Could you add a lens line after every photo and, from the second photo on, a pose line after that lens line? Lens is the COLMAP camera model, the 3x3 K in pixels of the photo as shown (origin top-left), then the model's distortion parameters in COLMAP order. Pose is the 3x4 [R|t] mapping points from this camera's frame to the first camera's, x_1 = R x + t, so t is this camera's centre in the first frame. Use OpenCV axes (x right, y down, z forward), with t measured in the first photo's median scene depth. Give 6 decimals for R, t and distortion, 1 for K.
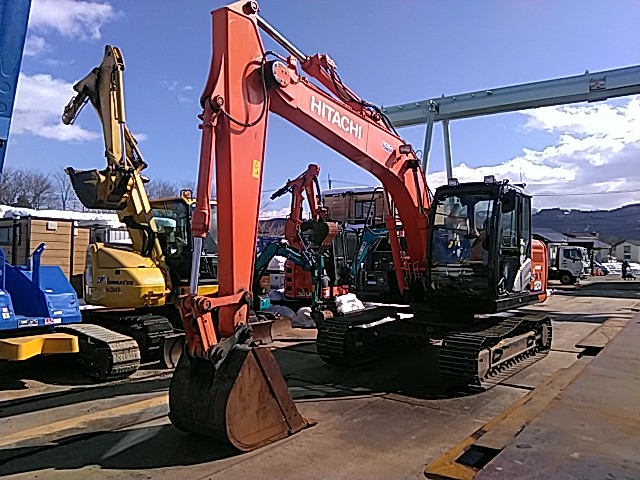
lens RADIAL K [[532.7, 0, 318.3], [0, 532.7, 240.8], [0, 0, 1]] dist [-0.041197, -0.012983]
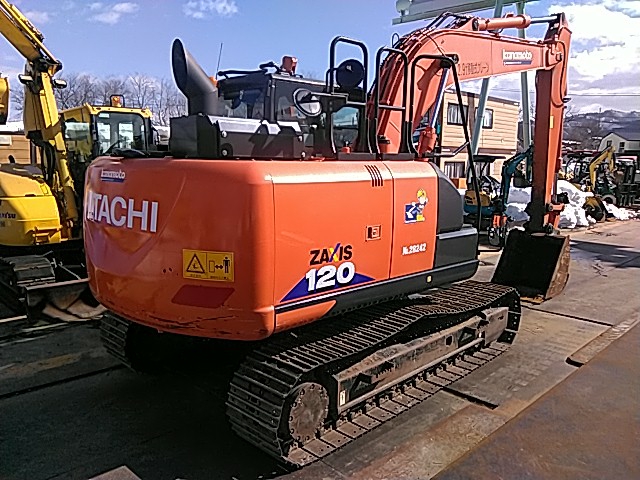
lens RADIAL K [[532.7, 0, 322.4], [0, 532.7, 240.3], [0, 0, 1]] dist [-0.041197, -0.012983]
pose [[0.982150, 0.031005, -0.185527, 0.256302], [0.002905, 0.983704, 0.179773, -0.026530], [0.188077, -0.177103, 0.966055, 0.294715]]
